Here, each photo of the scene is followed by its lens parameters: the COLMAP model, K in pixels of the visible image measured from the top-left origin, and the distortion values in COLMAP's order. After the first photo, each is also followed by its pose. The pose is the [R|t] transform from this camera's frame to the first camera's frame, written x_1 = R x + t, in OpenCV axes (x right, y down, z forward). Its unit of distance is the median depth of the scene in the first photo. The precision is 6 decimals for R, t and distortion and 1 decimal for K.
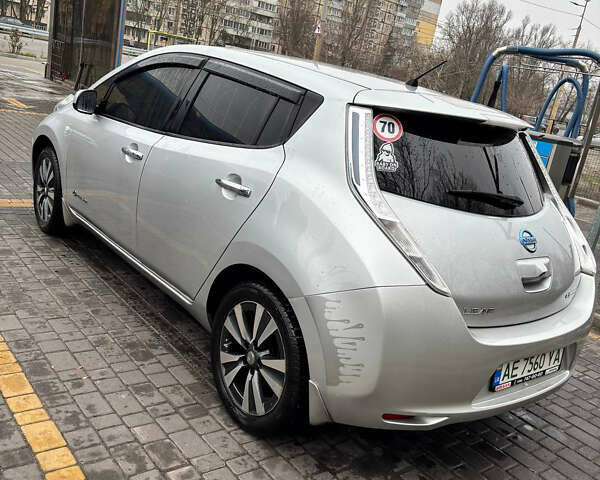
lens RADIAL K [[600.3, 0, 300.0], [0, 600.3, 240.0], [0, 0, 1]] dist [0.015369, 0.015861]
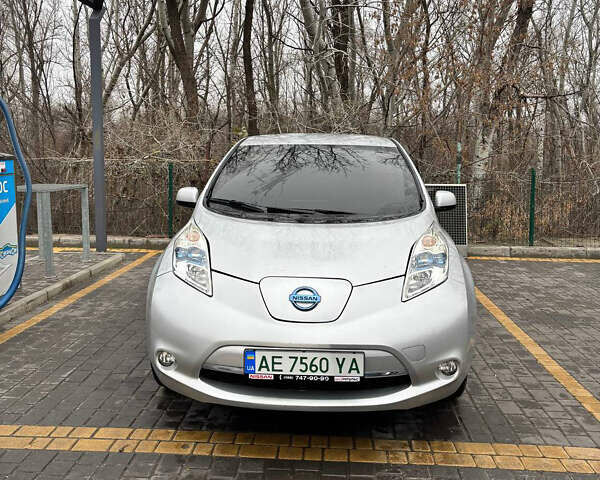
lens RADIAL K [[600.3, 0, 300.0], [0, 600.3, 240.0], [0, 0, 1]] dist [0.015369, 0.015861]
pose [[-0.734280, -0.289033, 0.614242, -0.864602], [0.014185, 0.898101, 0.439561, -0.666914], [-0.678699, 0.331474, -0.655357, 1.952233]]
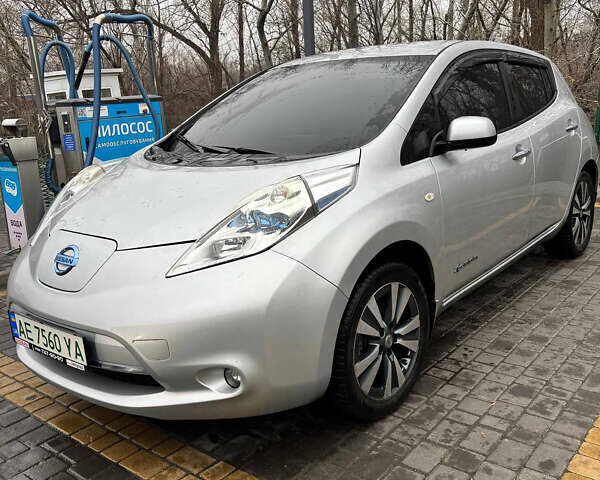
lens RADIAL K [[600.3, 0, 300.0], [0, 600.3, 240.0], [0, 0, 1]] dist [0.015369, 0.015861]
pose [[-0.223704, -0.395844, 0.890654, -1.021802], [0.254700, 0.858316, 0.445444, -0.507507], [-0.940789, 0.326498, -0.091187, 1.322612]]
